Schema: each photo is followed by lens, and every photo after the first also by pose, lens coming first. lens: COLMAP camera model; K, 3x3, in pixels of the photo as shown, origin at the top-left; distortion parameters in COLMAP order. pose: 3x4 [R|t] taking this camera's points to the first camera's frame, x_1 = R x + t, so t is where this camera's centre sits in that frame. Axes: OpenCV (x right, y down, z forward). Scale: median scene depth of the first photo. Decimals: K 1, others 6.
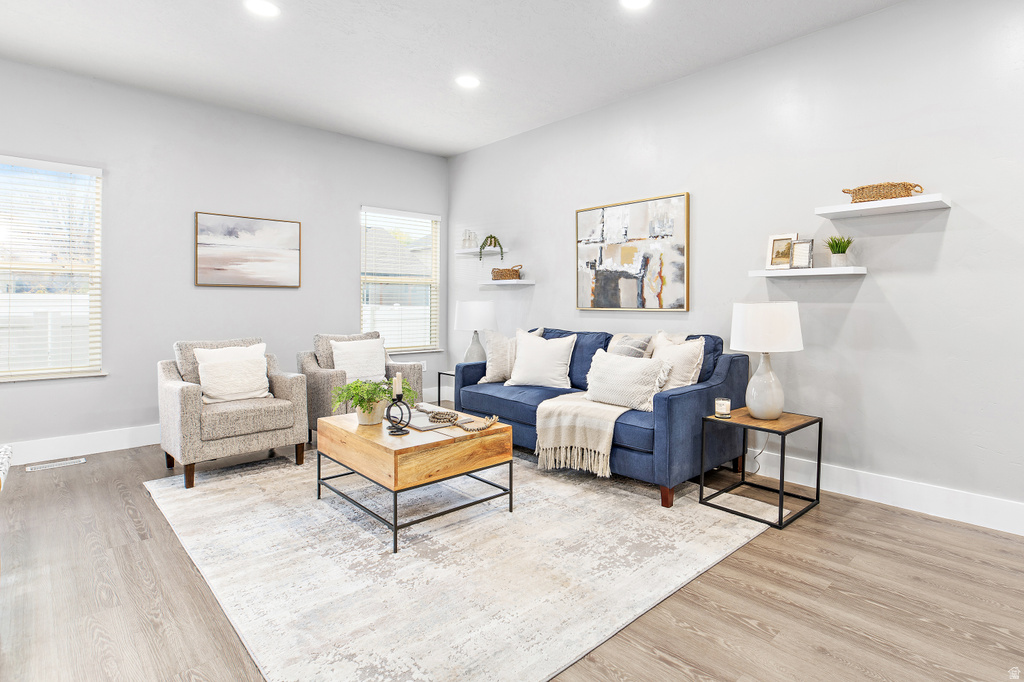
lens RADIAL K [[529.5, 0, 558.7], [0, 529.5, 312.6], [0, 0, 1]] dist [-0.006011, -0.000122]
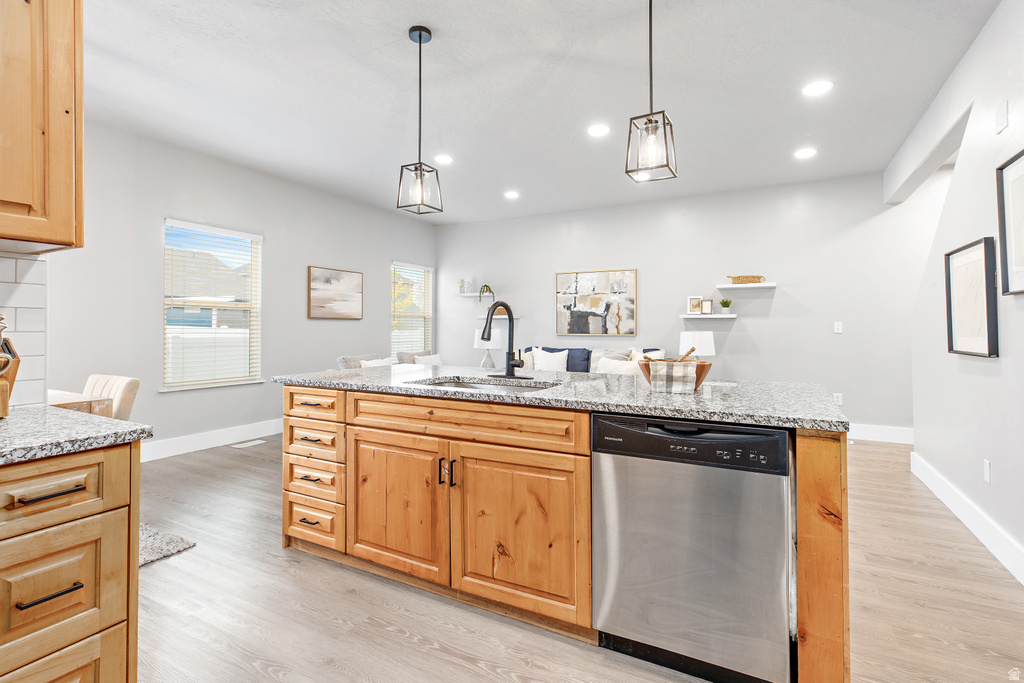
lens RADIAL K [[475.2, 0, 509.5], [0, 475.2, 334.9], [0, 0, 1]] dist [0.001742, -0.000090]
pose [[0.964628, -0.001571, 0.263611, -0.540127], [0.002645, 0.999990, -0.003720, -0.000901], [-0.263603, 0.004286, 0.964622, -0.388546]]
